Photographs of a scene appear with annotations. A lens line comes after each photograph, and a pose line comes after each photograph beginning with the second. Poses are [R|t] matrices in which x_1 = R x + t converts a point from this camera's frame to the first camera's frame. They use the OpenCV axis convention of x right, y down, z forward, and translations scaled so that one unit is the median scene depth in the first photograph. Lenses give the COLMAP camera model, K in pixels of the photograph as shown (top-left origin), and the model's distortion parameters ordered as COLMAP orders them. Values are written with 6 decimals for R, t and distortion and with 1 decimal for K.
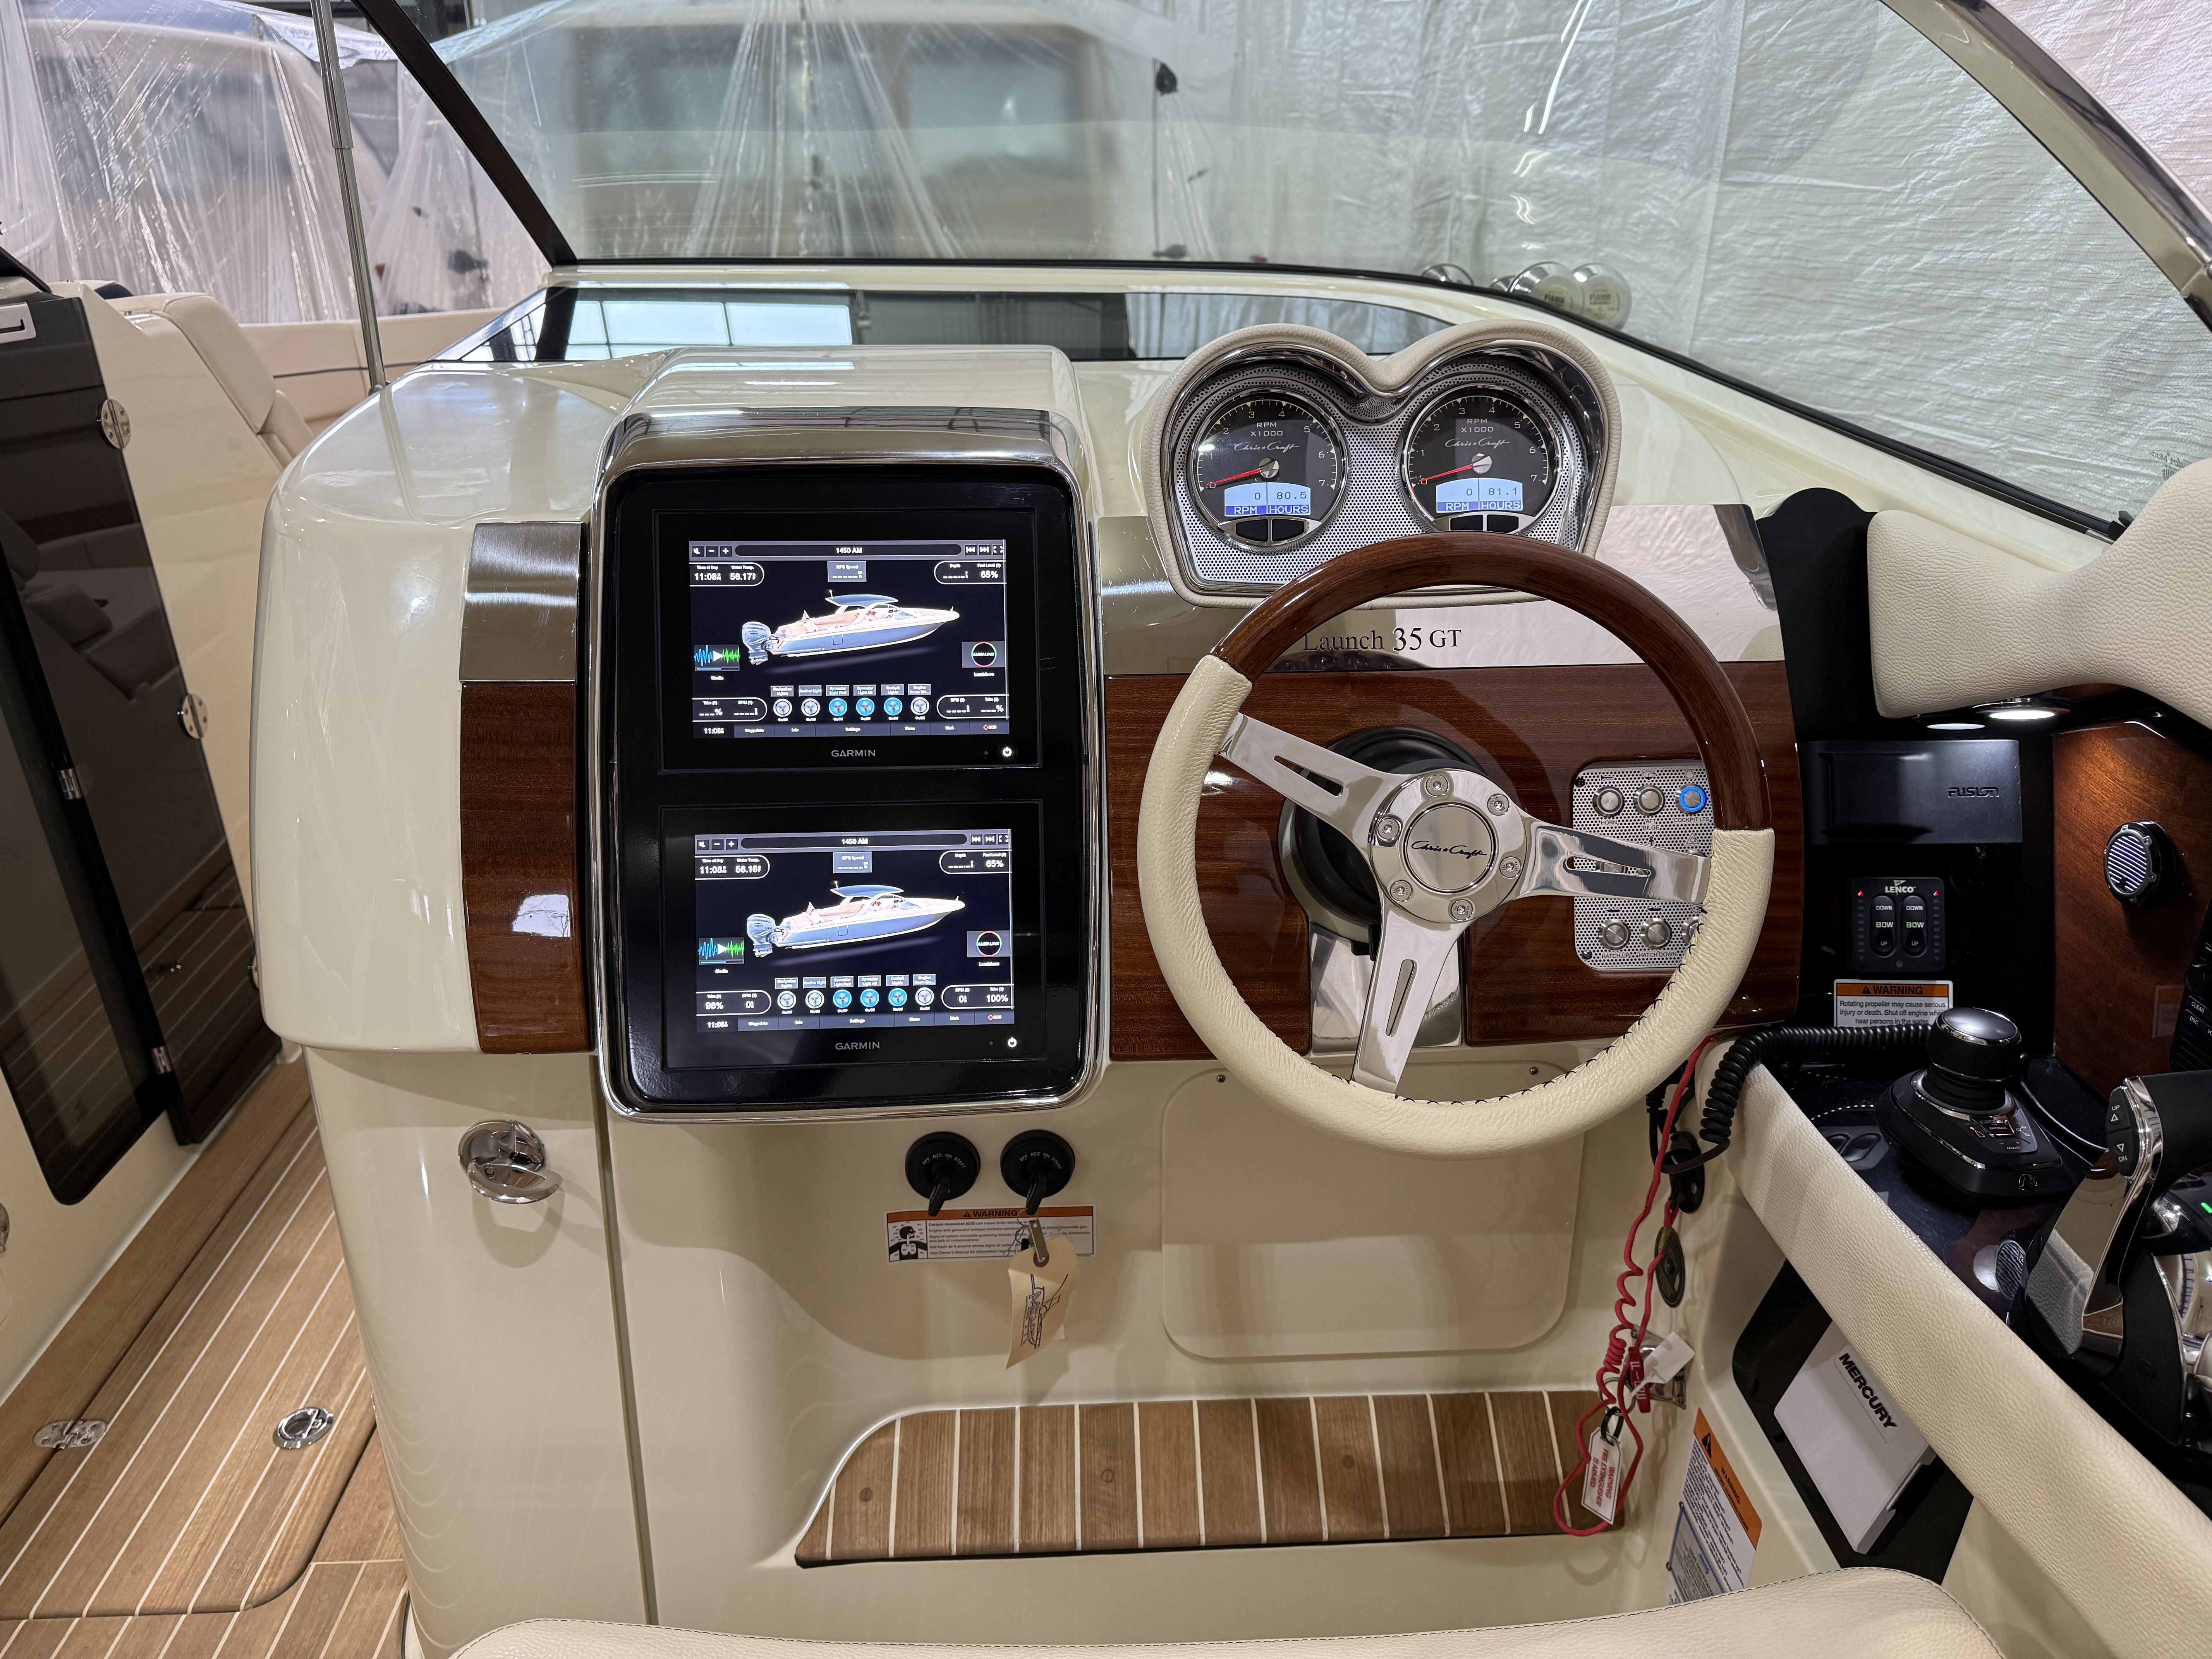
lens RADIAL K [[1547.0, 0, 1106.0], [0, 1547.0, 829.5], [0, 0, 1]] dist [0.089160, -0.153500]
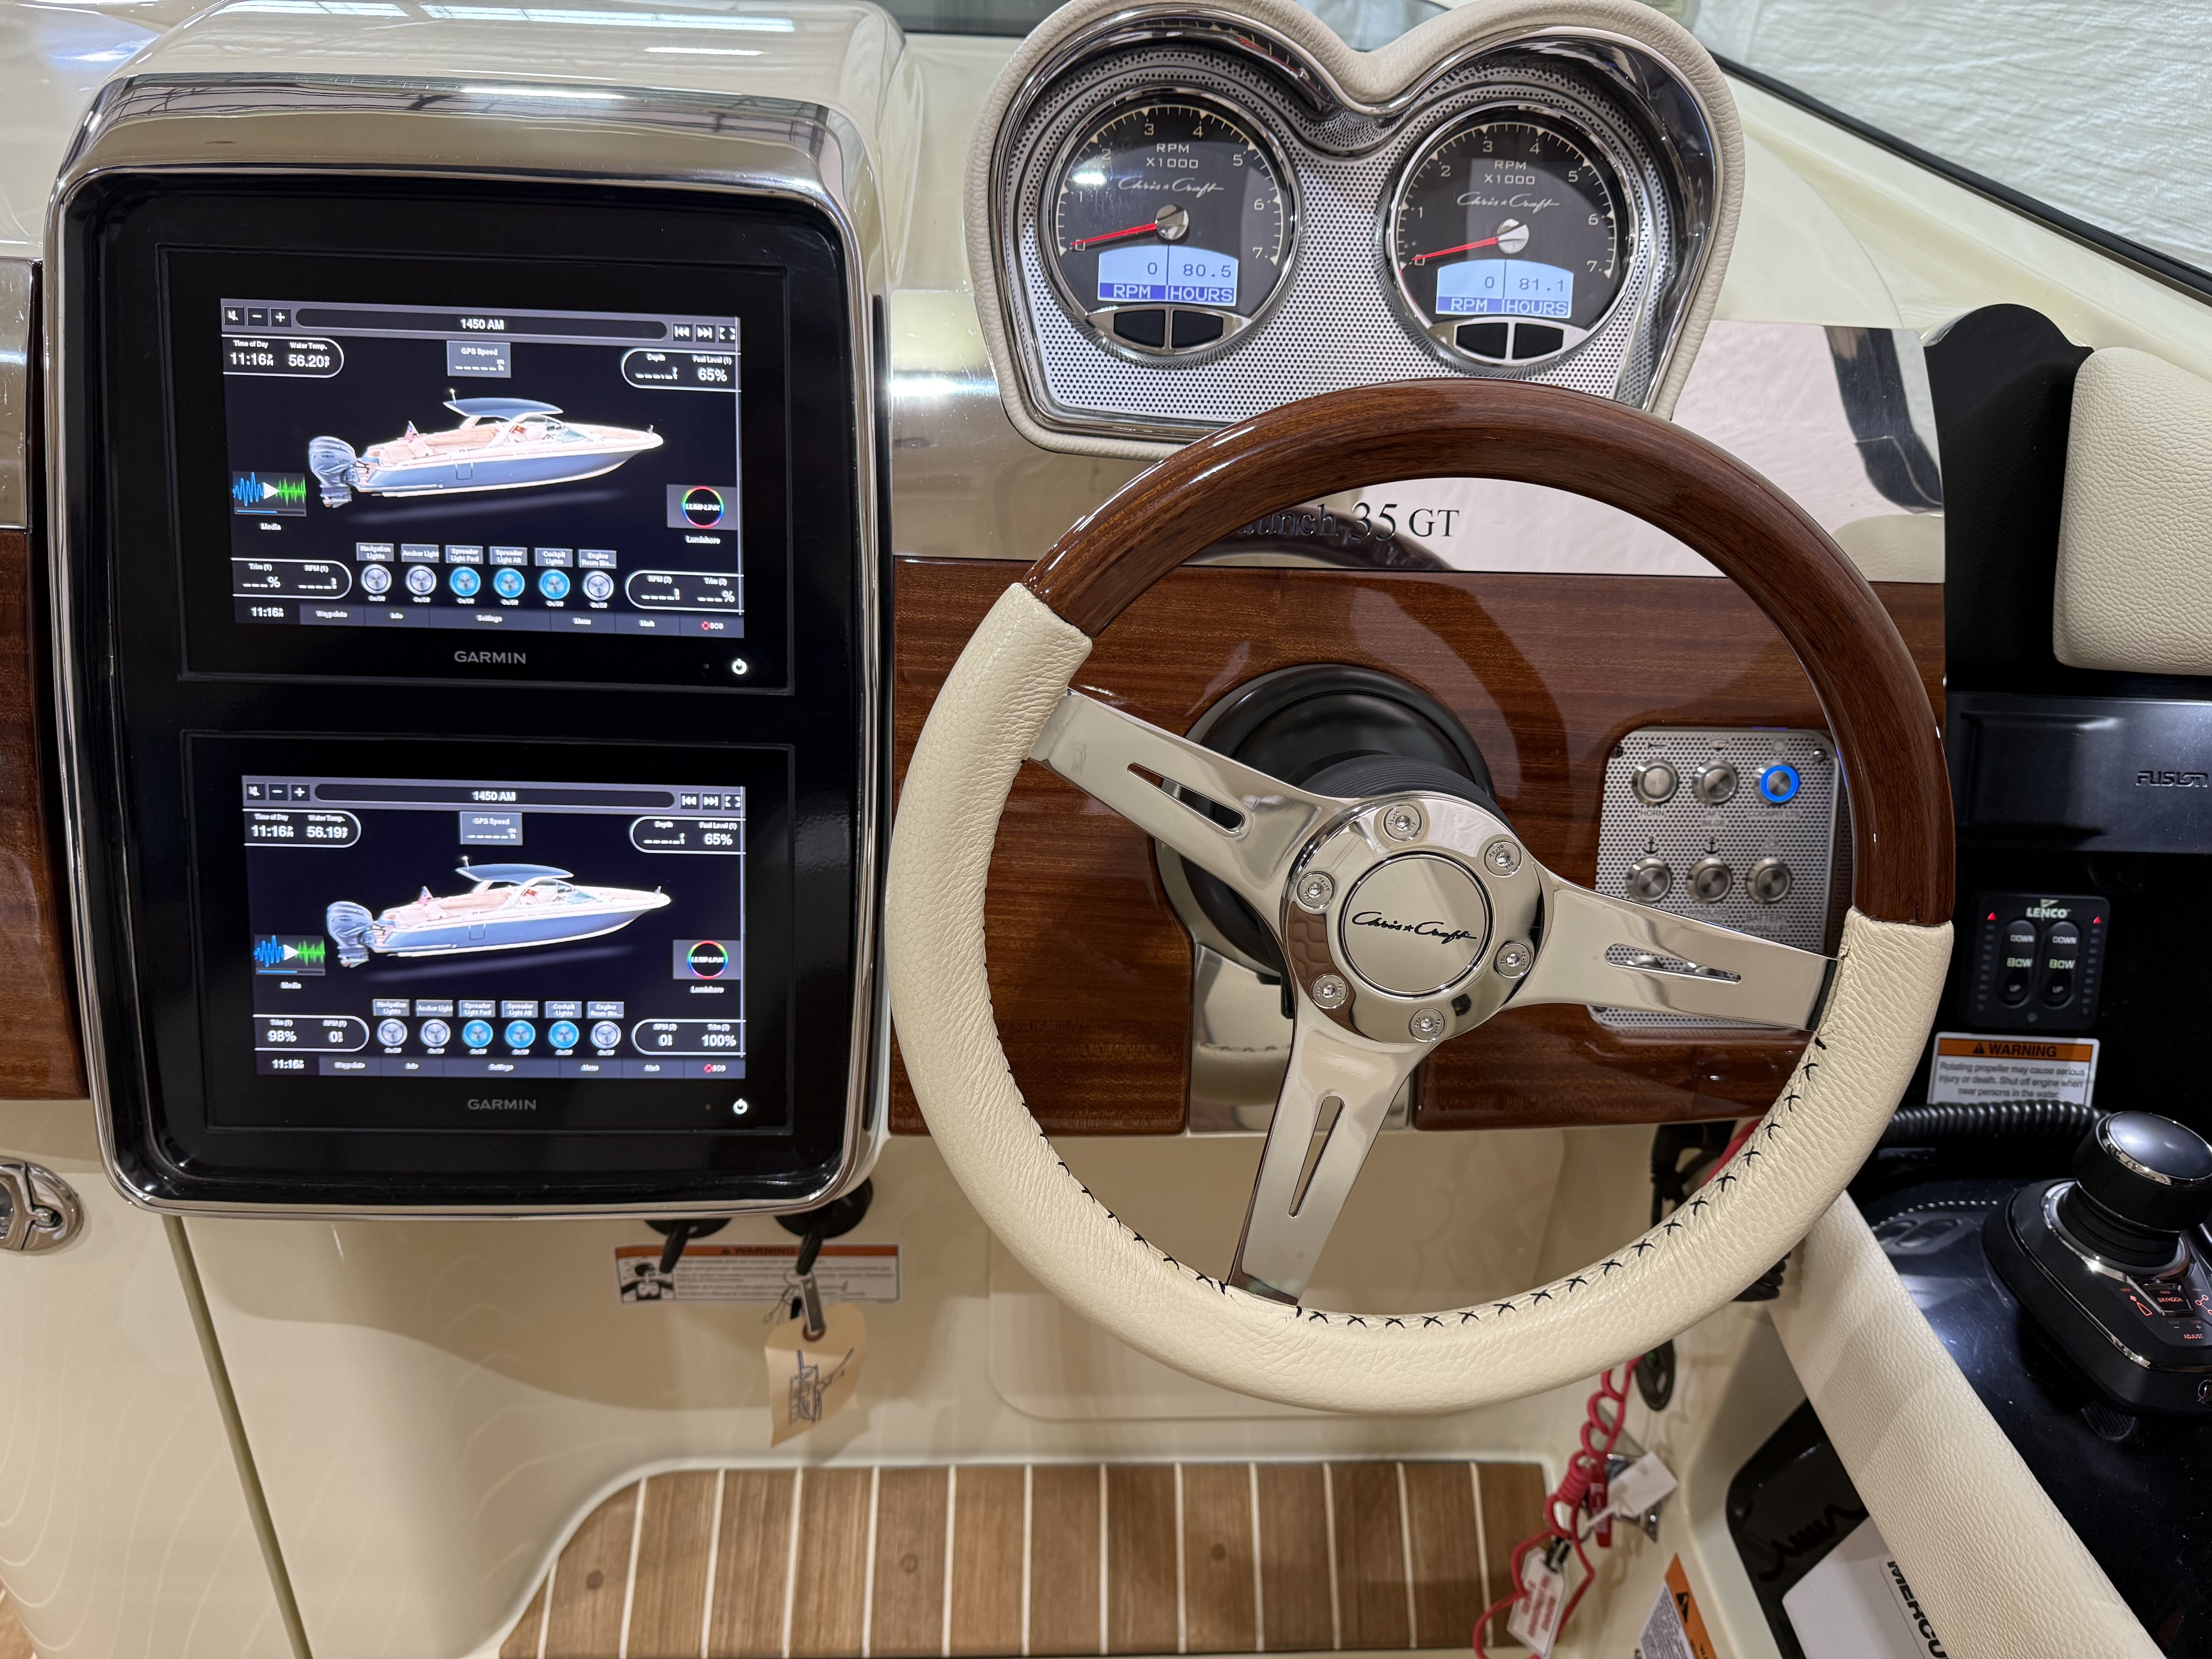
lens RADIAL K [[1561.4, 0, 1106.0], [0, 1561.4, 829.5], [0, 0, 1]] dist [0.029209, -0.047760]
pose [[0.998400, 0.042284, 0.037556, 0.063376], [-0.047914, 0.985213, 0.164501, -0.093739], [-0.030045, -0.166037, 0.985662, 0.338623]]
